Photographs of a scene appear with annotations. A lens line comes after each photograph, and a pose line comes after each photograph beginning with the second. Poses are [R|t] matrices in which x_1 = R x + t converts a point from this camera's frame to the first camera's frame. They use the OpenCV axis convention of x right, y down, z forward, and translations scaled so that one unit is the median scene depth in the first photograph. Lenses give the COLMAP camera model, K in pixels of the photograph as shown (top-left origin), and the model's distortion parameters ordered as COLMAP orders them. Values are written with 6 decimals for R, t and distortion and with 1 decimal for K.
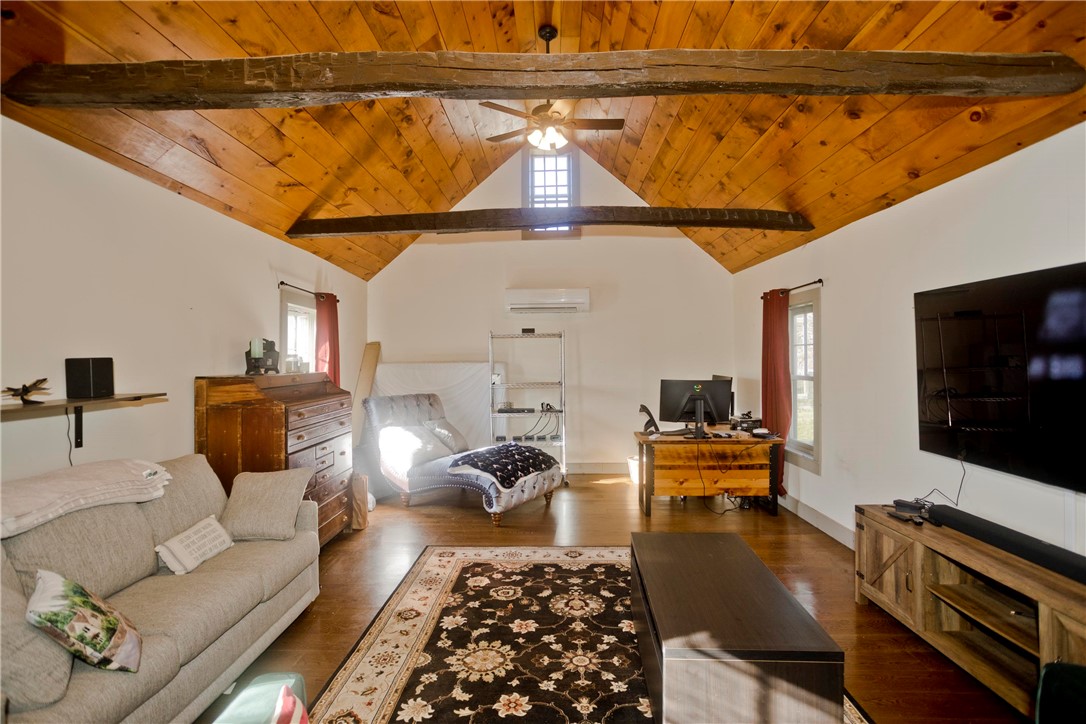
lens RADIAL K [[550.1, 0, 541.0], [0, 550.1, 347.6], [0, 0, 1]] dist [-0.048316, 0.032251]
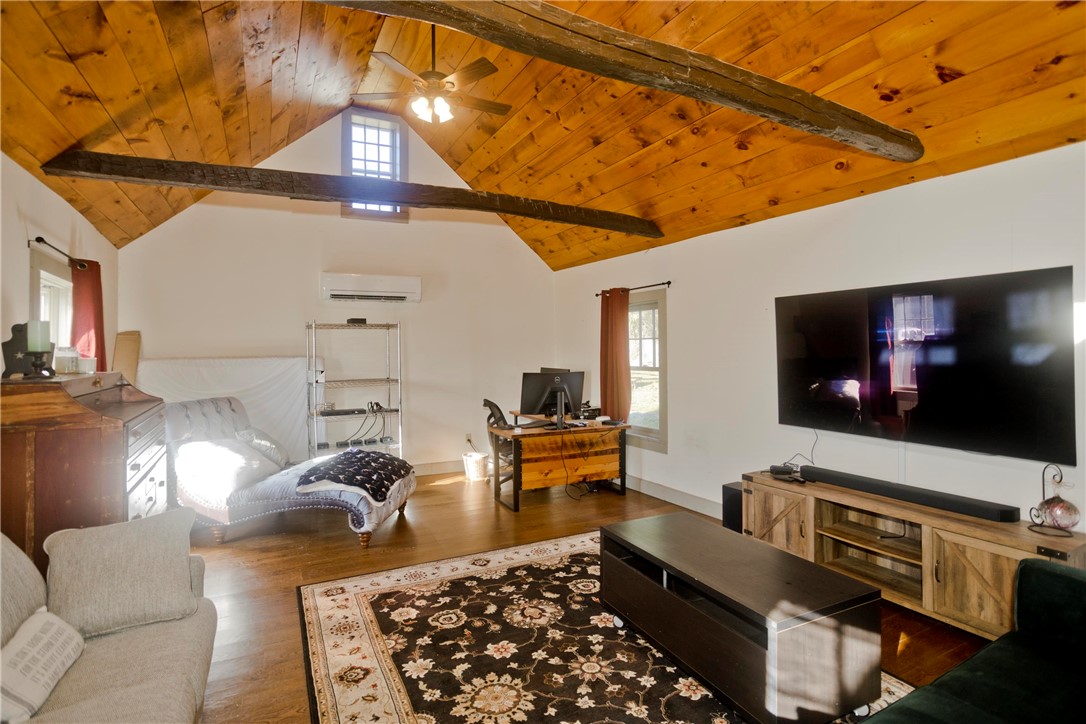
lens RADIAL K [[552.3, 0, 560.1], [0, 552.3, 338.7], [0, 0, 1]] dist [-0.054970, 0.040266]
pose [[0.868042, 0.008578, 0.496417, -0.290374], [-0.005636, 0.999957, -0.007424, 0.004500], [-0.496460, 0.003646, 0.868052, 0.125780]]
